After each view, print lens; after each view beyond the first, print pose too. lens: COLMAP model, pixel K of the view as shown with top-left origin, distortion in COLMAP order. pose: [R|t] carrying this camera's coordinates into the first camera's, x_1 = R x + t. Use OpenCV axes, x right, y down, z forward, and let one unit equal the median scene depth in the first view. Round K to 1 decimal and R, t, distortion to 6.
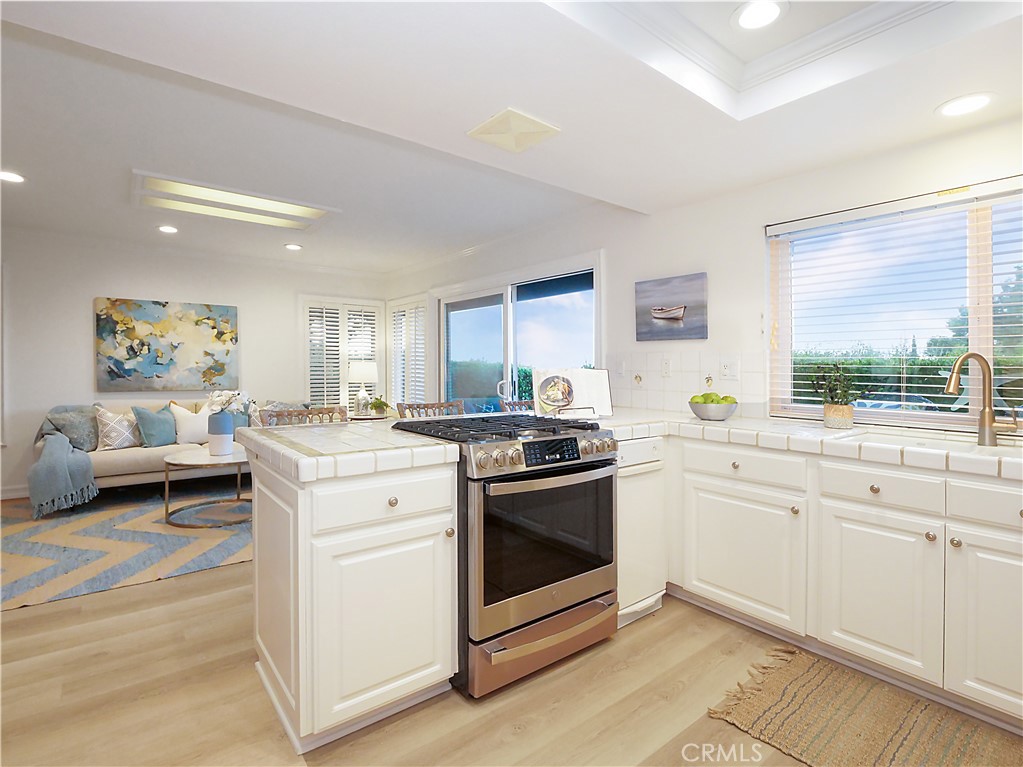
lens RADIAL K [[501.8, 0, 508.6], [0, 501.8, 378.3], [0, 0, 1]] dist [-0.005864, -0.000263]
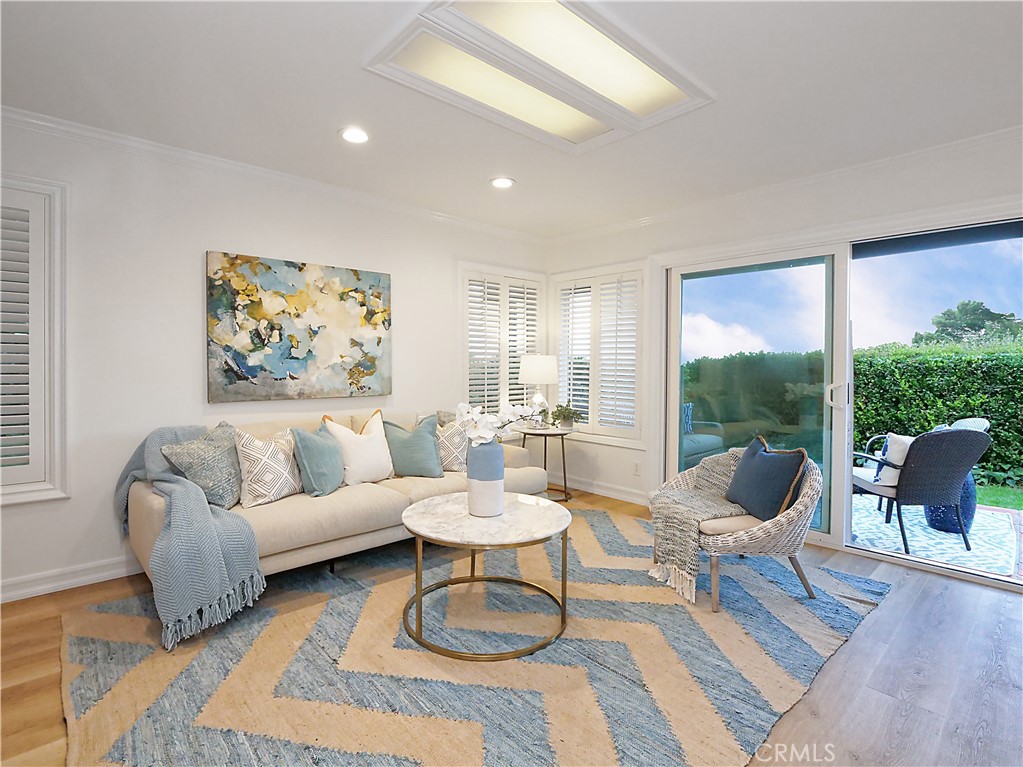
lens RADIAL K [[501.8, 0, 512.3], [0, 501.8, 375.5], [0, 0, 1]] dist [-0.005864, -0.000263]
pose [[0.997334, -0.003286, 0.072896, -0.478766], [0.002915, 0.999982, 0.005207, -0.008935], [-0.072912, -0.004981, 0.997326, 0.340453]]
